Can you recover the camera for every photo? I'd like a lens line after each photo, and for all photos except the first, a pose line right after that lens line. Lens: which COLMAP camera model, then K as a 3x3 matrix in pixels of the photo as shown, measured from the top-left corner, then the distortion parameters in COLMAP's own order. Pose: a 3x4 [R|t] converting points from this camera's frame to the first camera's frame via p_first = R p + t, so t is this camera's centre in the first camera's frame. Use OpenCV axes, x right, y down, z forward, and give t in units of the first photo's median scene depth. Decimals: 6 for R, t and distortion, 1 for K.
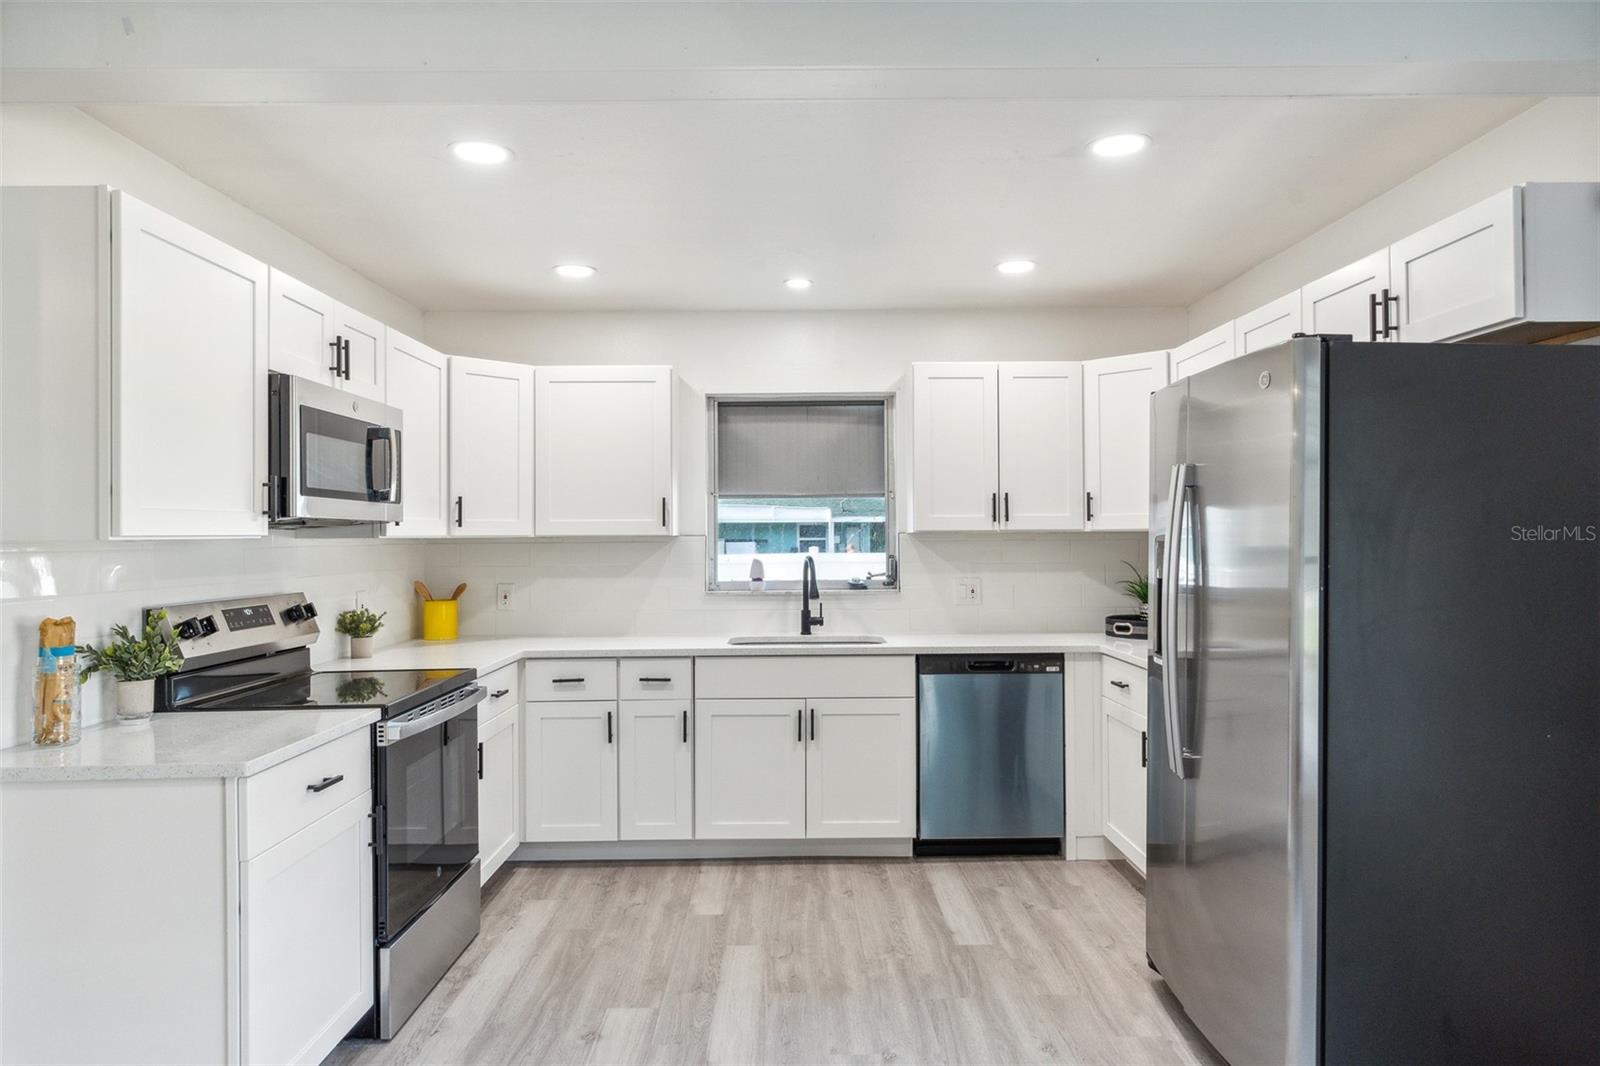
lens RADIAL K [[990.2, 0, 800.0], [0, 990.2, 533.0], [0, 0, 1]] dist [0.003579, 0.000843]
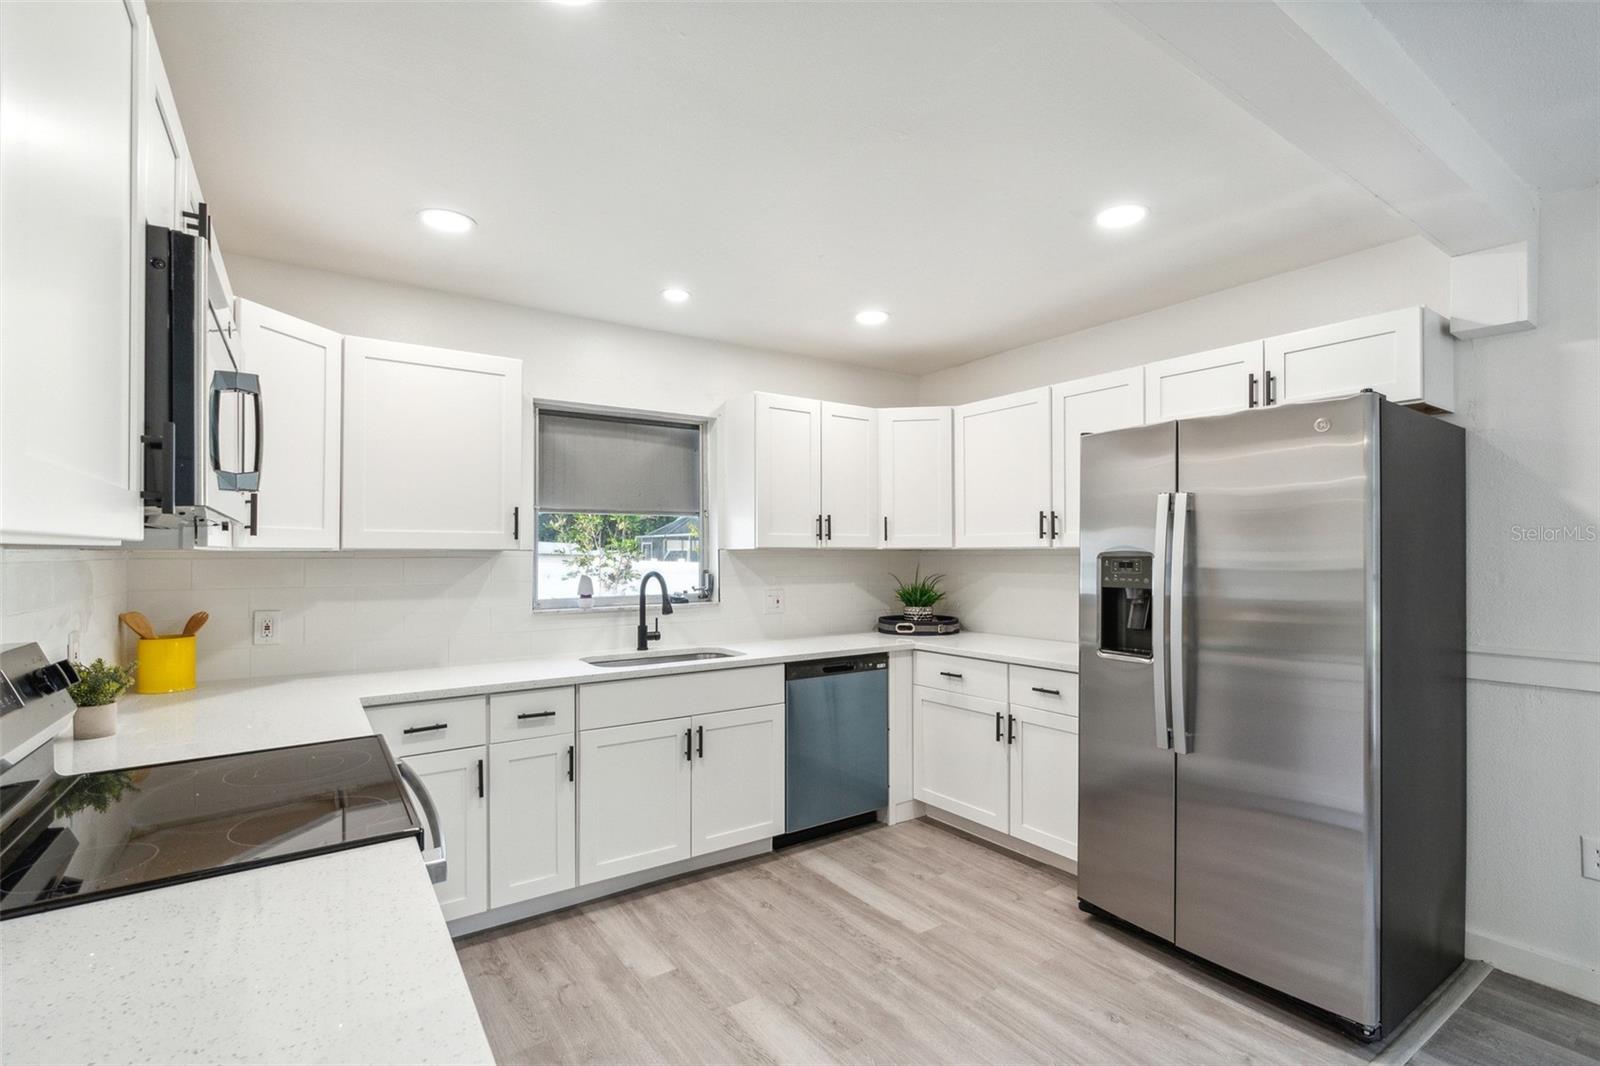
lens RADIAL K [[731.8, 0, 801.5], [0, 731.8, 554.0], [0, 0, 1]] dist [-0.001194, -0.000072]
pose [[0.826797, 0.004691, 0.562480, -0.313501], [-0.005847, 0.999983, 0.000254, 0.004827], [-0.562469, -0.003499, 0.826811, 0.334535]]
